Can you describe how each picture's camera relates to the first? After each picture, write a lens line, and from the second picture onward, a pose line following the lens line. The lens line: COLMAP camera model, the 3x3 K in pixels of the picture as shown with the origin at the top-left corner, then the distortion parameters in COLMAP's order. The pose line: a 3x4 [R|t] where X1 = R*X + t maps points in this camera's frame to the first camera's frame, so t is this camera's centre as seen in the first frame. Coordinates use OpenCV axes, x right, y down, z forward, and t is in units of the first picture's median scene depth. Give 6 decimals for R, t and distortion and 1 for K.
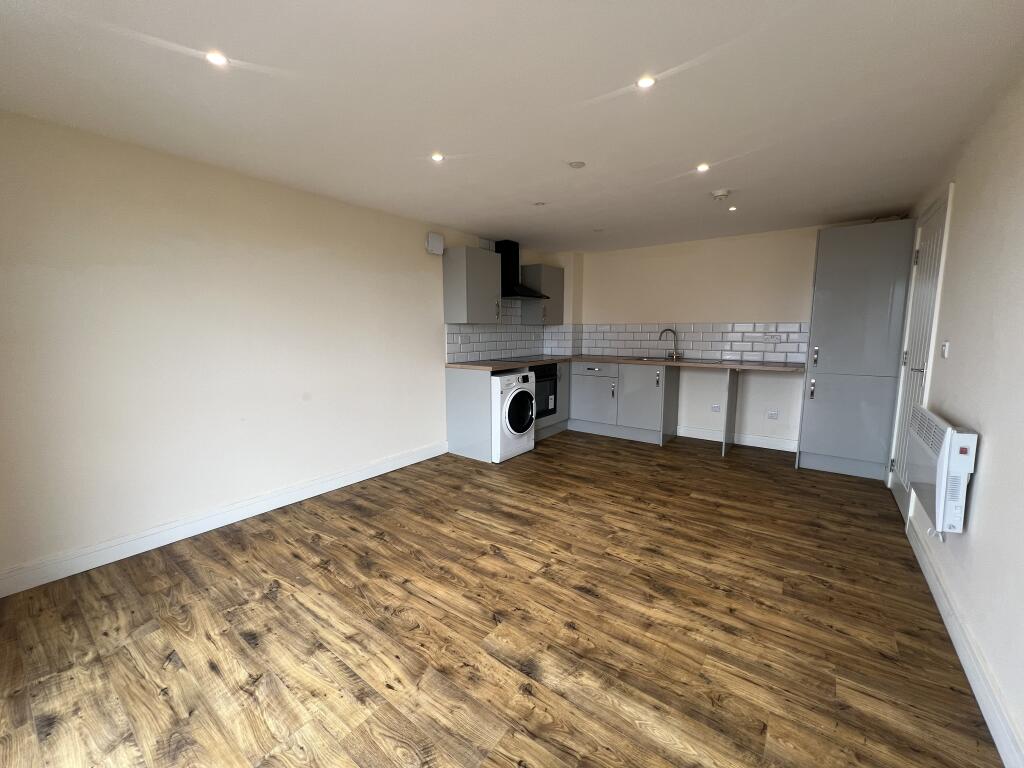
lens RADIAL K [[409.2, 0, 509.1], [0, 409.2, 383.0], [0, 0, 1]] dist [-0.001926, -0.000160]
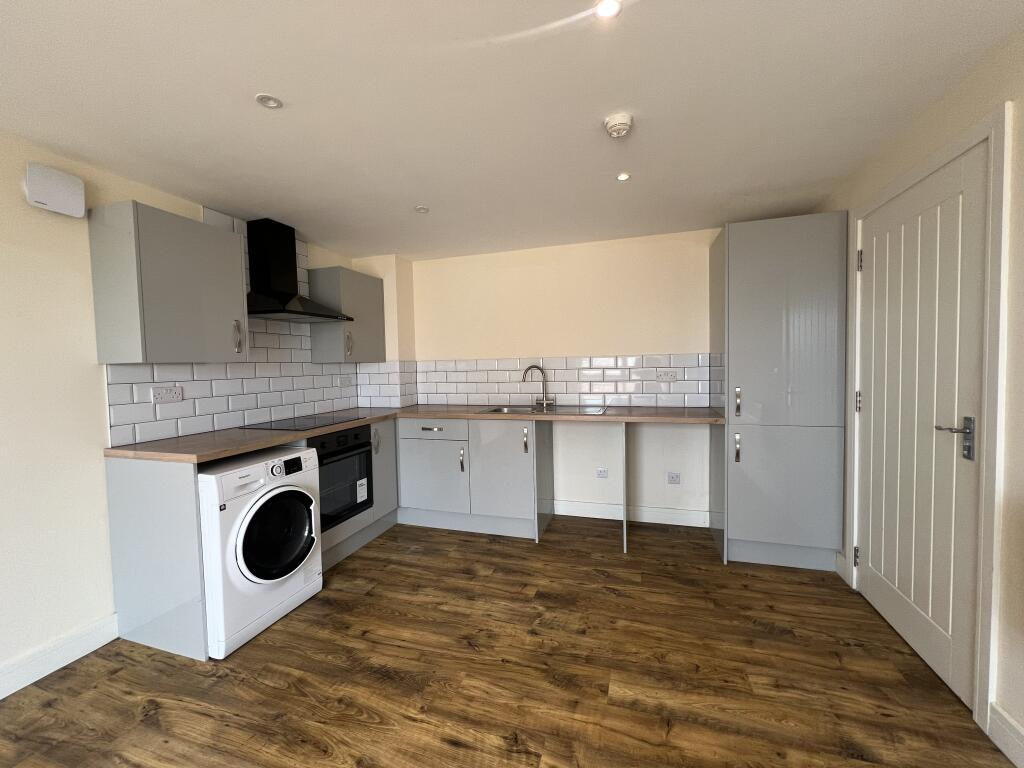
lens RADIAL K [[409.2, 0, 509.1], [0, 409.2, 383.0], [0, 0, 1]] dist [-0.001926, -0.000160]
pose [[0.943357, -0.032614, 0.330174, 0.125736], [0.061943, 0.994972, -0.078700, -0.054194], [-0.325947, 0.094694, 0.940634, 0.387451]]
